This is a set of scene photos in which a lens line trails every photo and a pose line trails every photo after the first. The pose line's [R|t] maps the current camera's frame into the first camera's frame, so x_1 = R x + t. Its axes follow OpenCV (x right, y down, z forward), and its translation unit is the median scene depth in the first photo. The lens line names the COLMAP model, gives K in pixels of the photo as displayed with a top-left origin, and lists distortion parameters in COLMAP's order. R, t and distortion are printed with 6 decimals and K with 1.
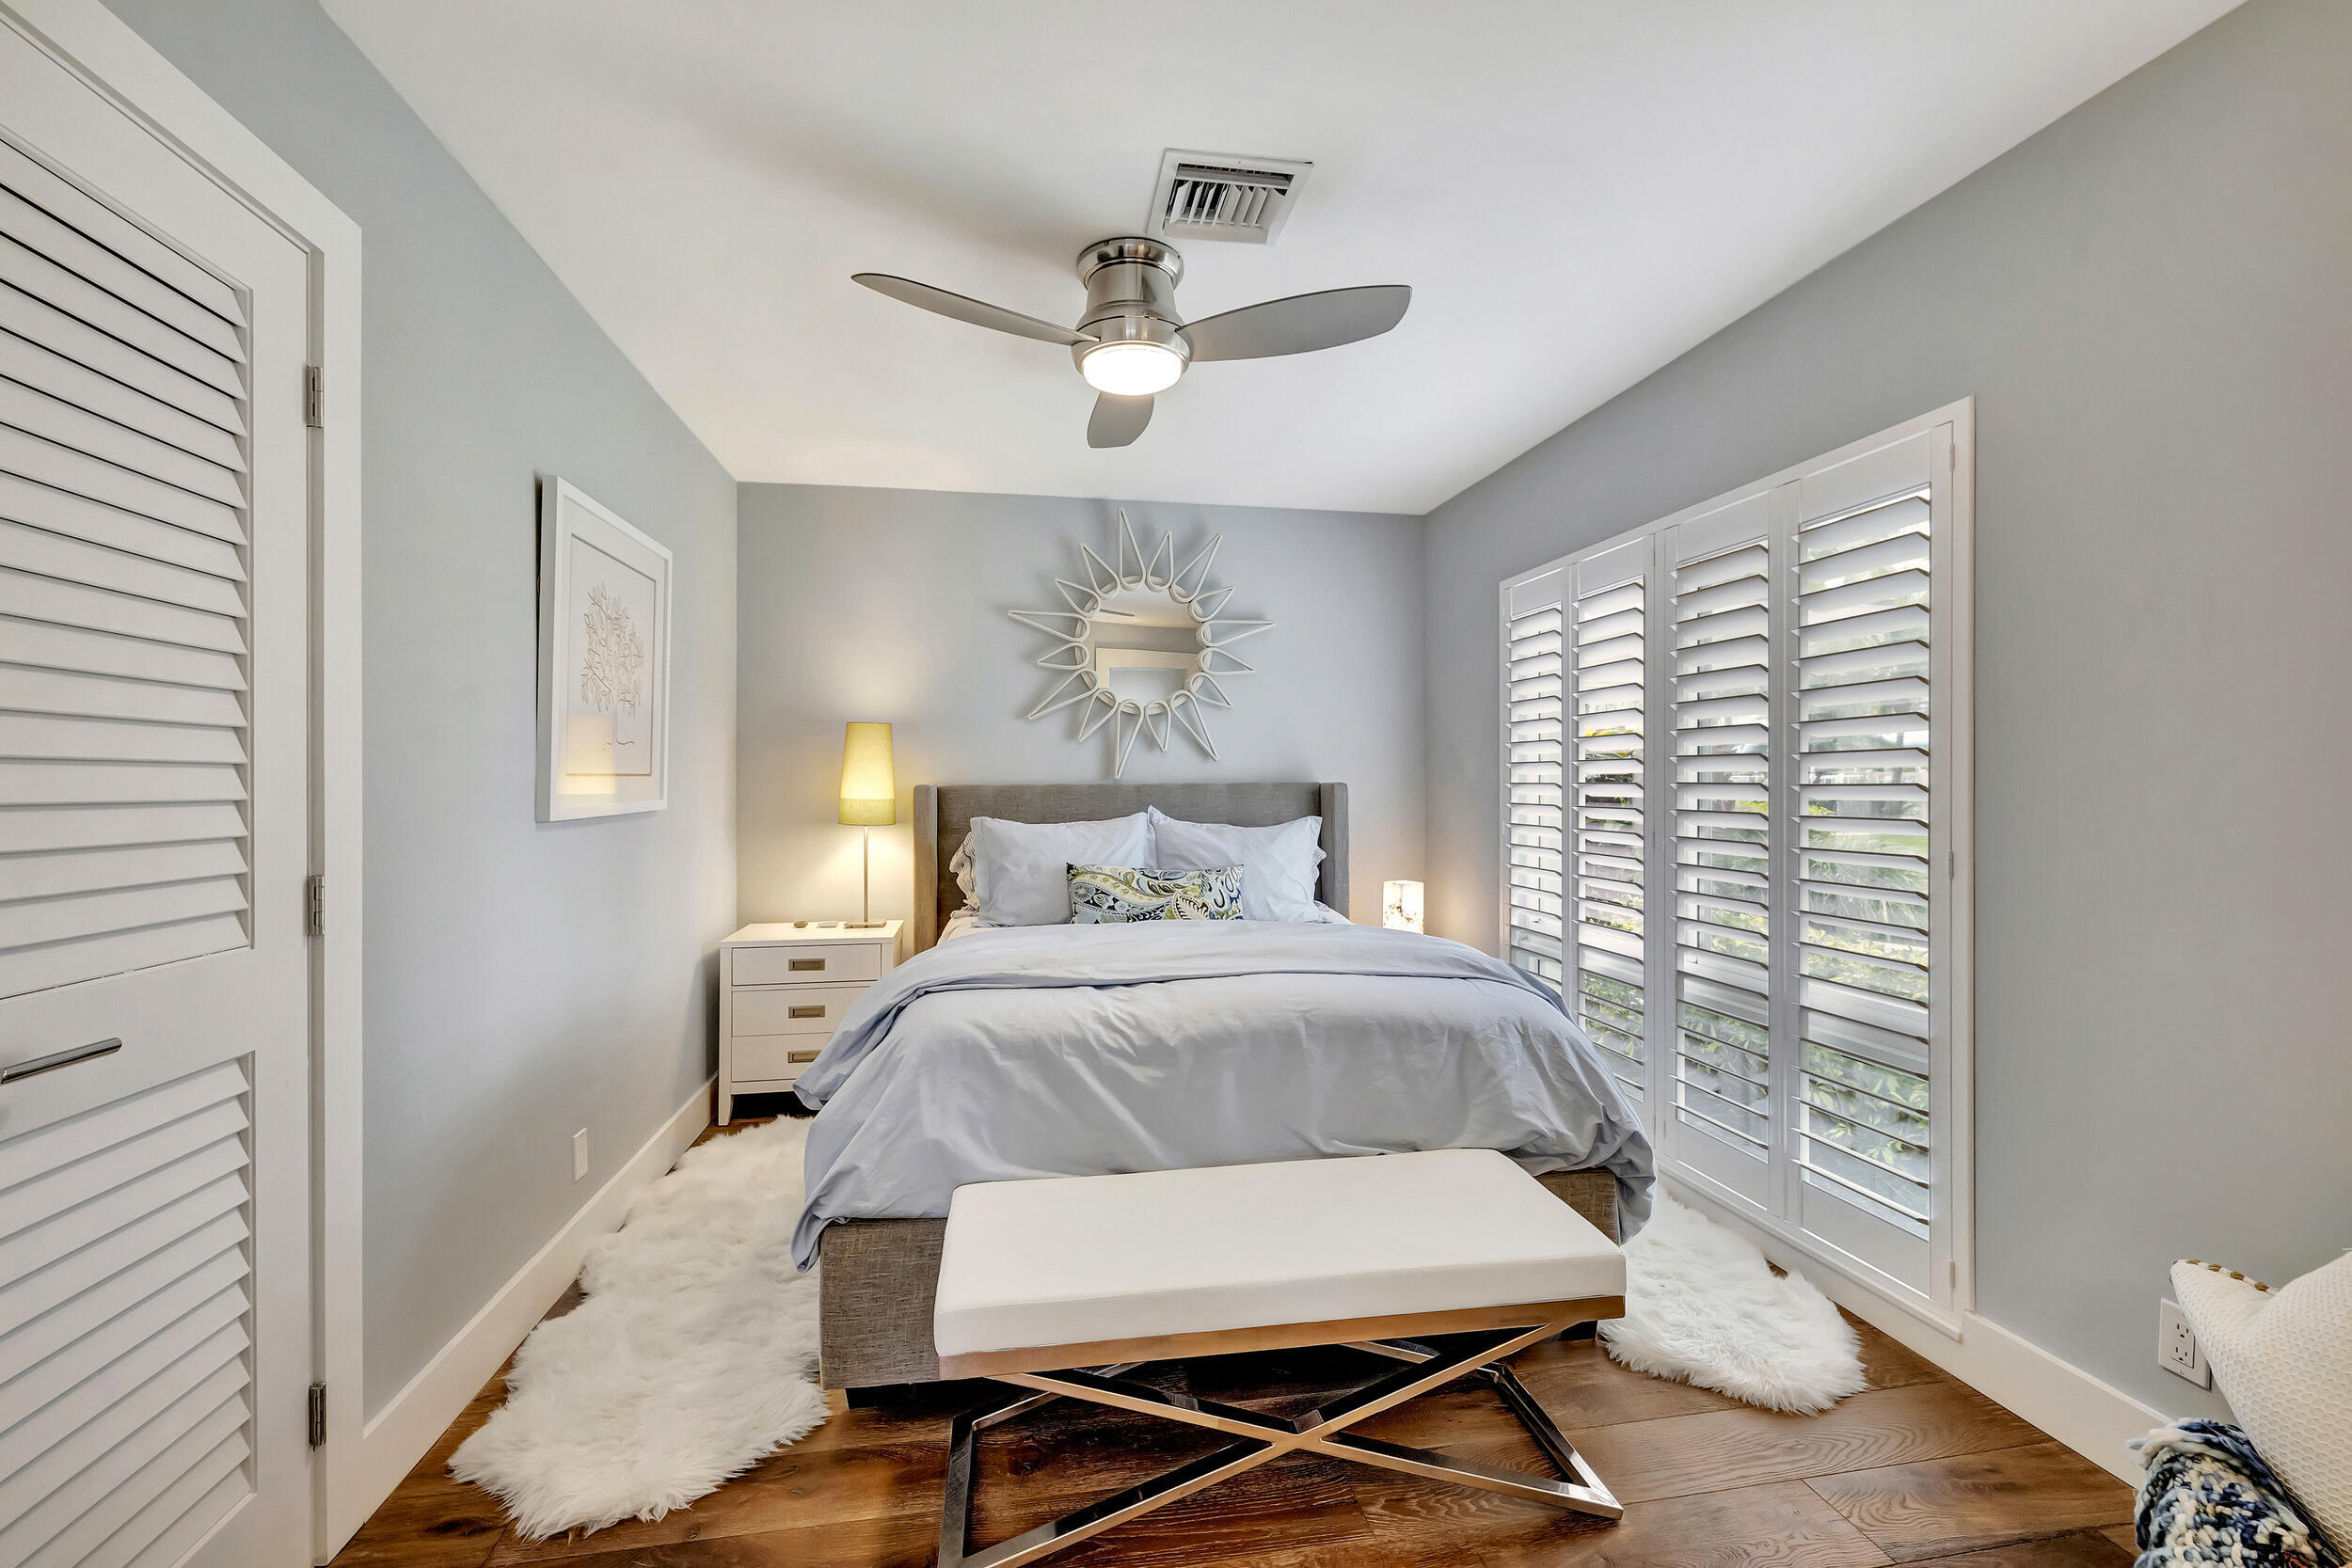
lens RADIAL K [[988.1, 0, 1178.9], [0, 988.1, 776.1], [0, 0, 1]] dist [-0.002406, 0.000381]
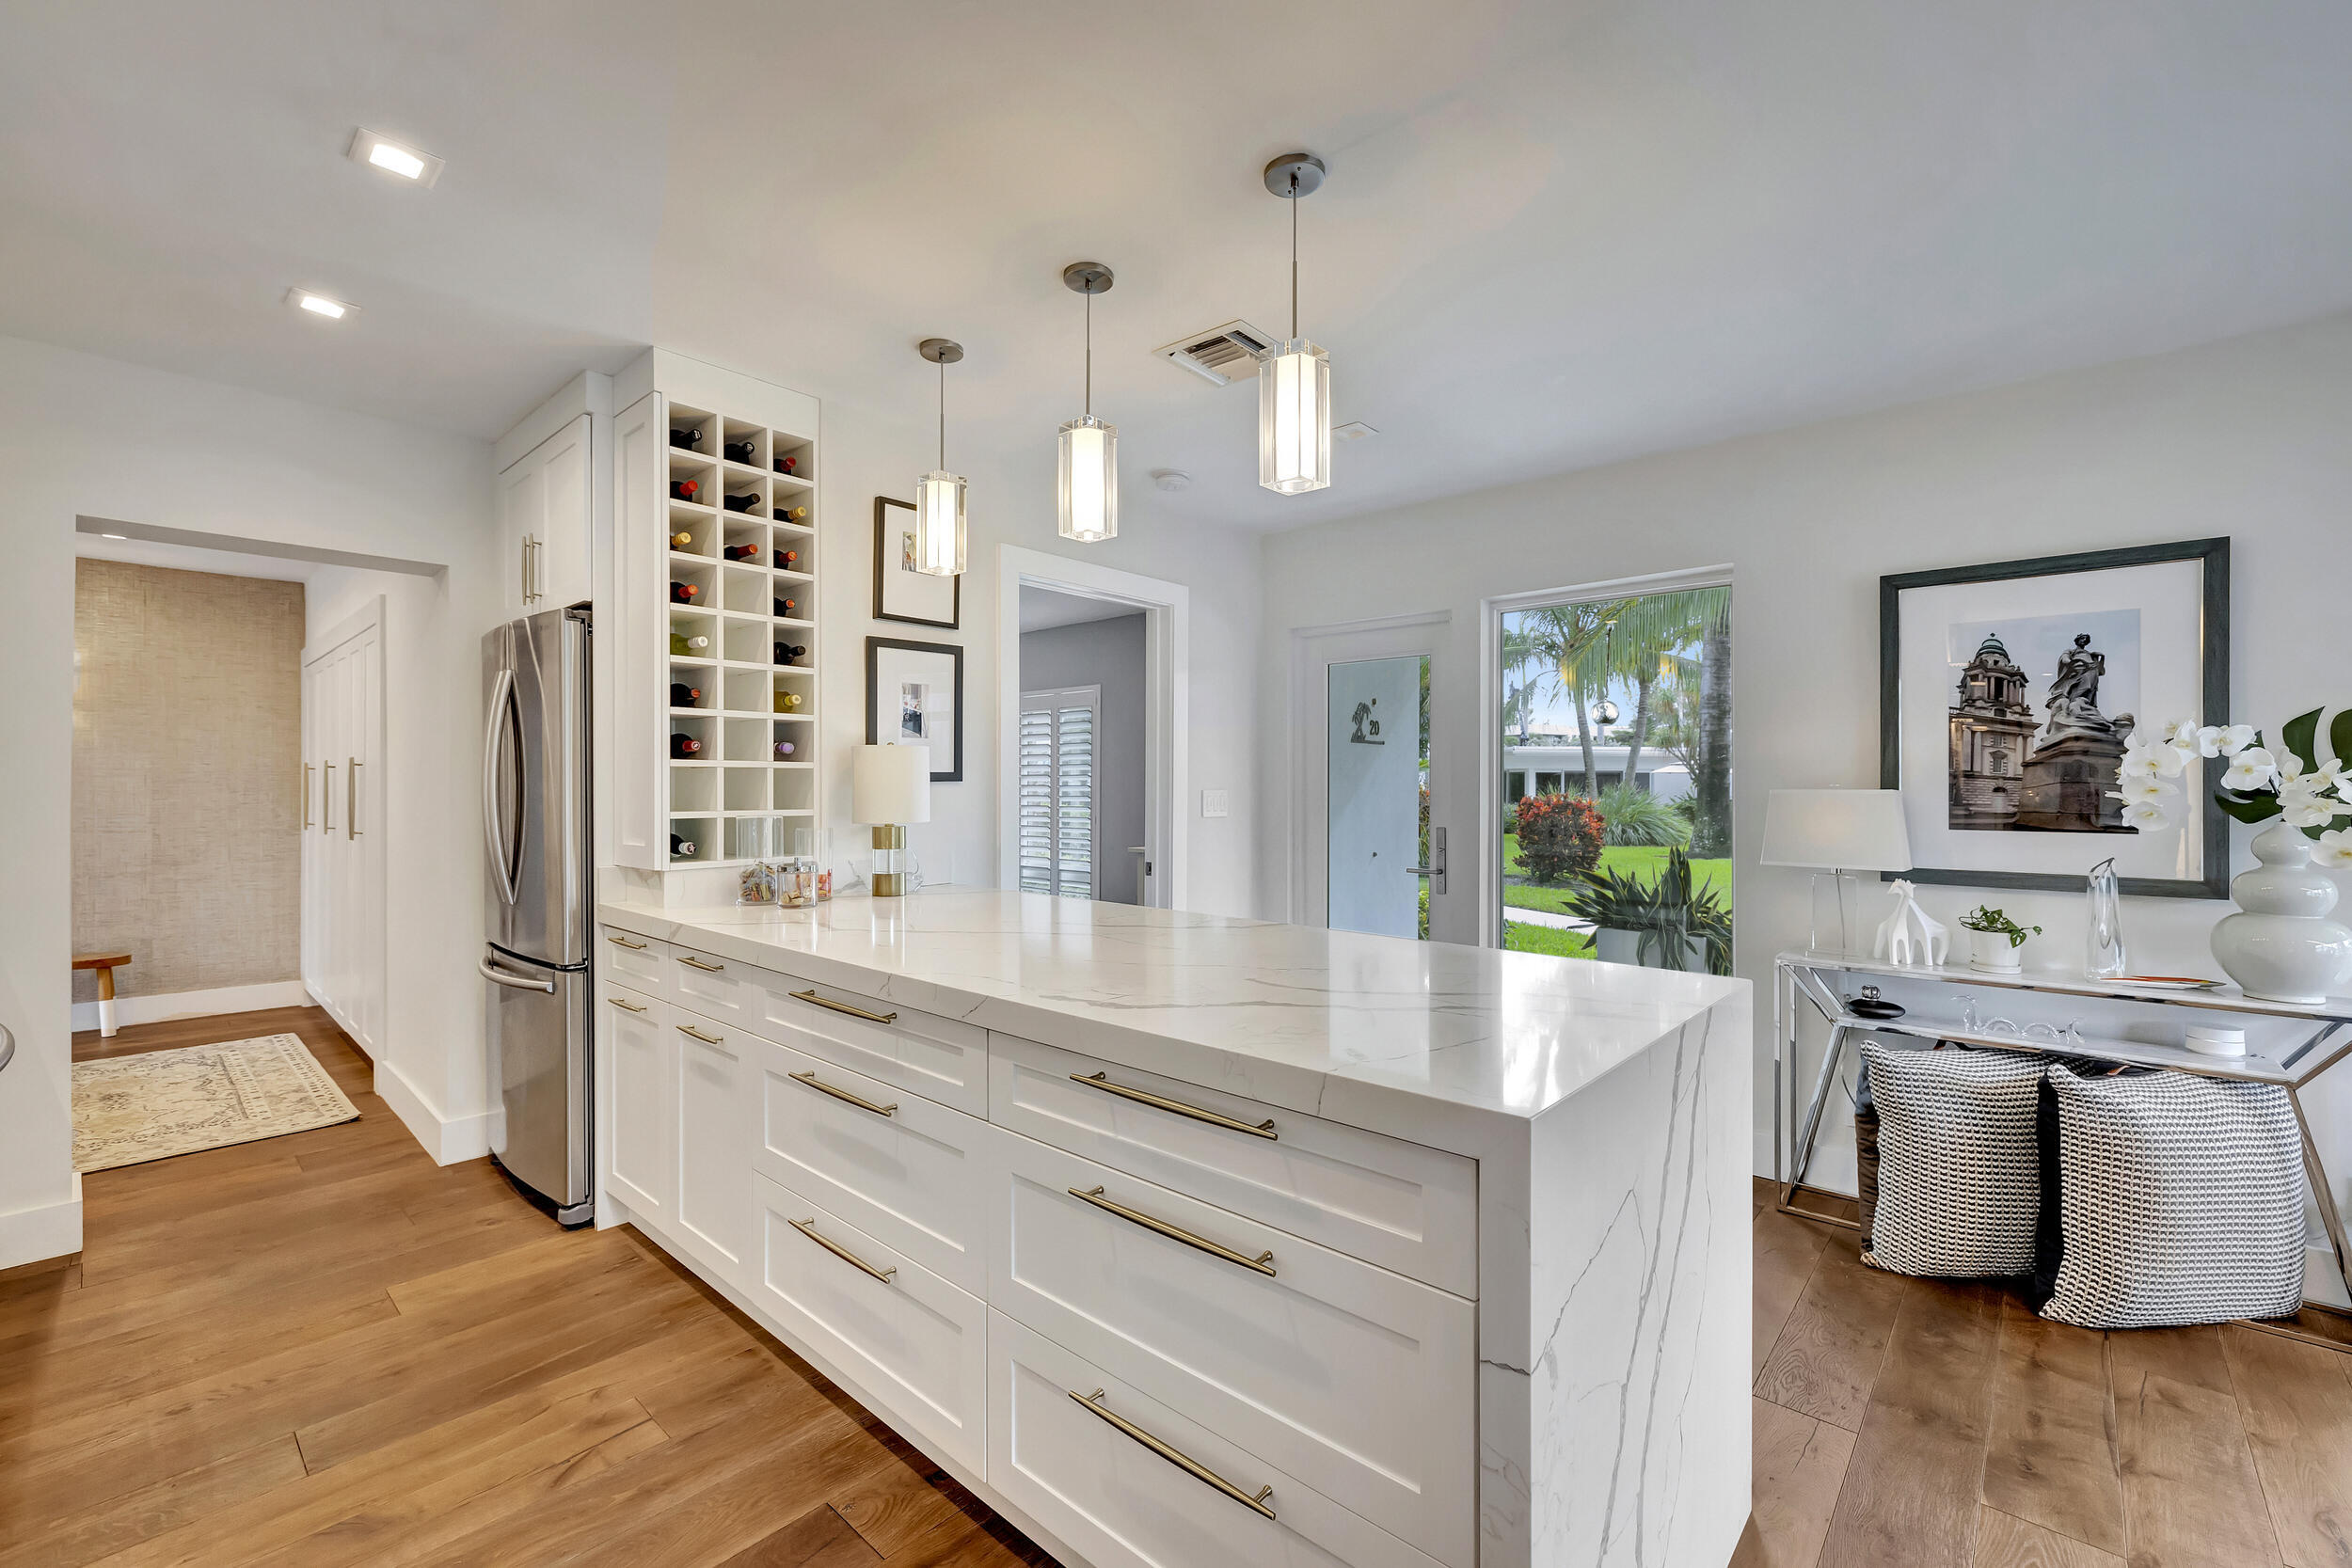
lens RADIAL K [[988.1, 0, 1159.1], [0, 988.1, 782.8], [0, 0, 1]] dist [-0.002406, 0.000381]
pose [[0.800247, 0.005398, 0.599647, -0.863567], [-0.006275, 0.999980, -0.000627, -0.030159], [-0.599638, -0.003260, 0.800265, -1.469190]]
